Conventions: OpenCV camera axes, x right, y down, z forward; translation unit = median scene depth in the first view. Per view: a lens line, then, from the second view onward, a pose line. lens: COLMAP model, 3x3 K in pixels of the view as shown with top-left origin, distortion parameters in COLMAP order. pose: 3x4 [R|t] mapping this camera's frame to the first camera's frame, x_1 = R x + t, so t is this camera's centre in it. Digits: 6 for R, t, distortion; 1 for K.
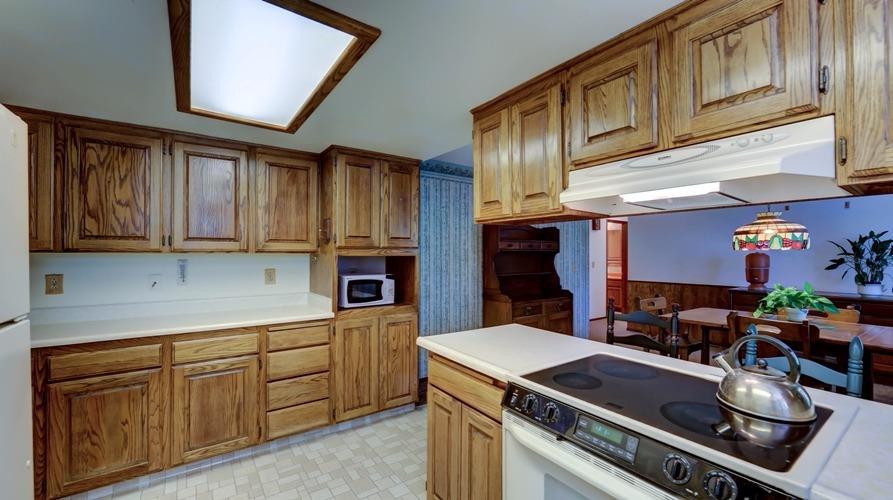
lens RADIAL K [[360.8, 0, 452.7], [0, 360.8, 248.7], [0, 0, 1]] dist [-0.016227, -0.000026]
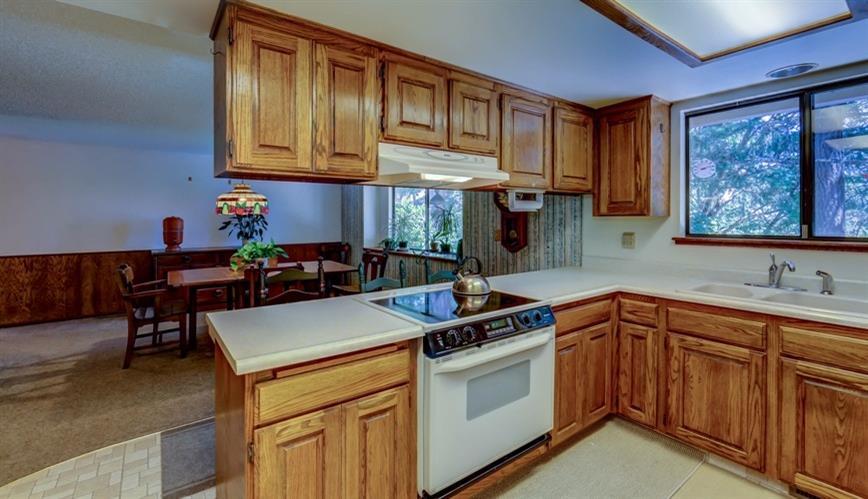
lens RADIAL K [[340.1, 0, 433.2], [0, 340.1, 218.1], [0, 0, 1]] dist [-0.019627, 0.000021]
pose [[0.032710, -0.002667, 0.999461, -0.688501], [-0.010612, 0.999939, 0.003015, 0.015483], [-0.999409, -0.010705, 0.032679, 0.757435]]
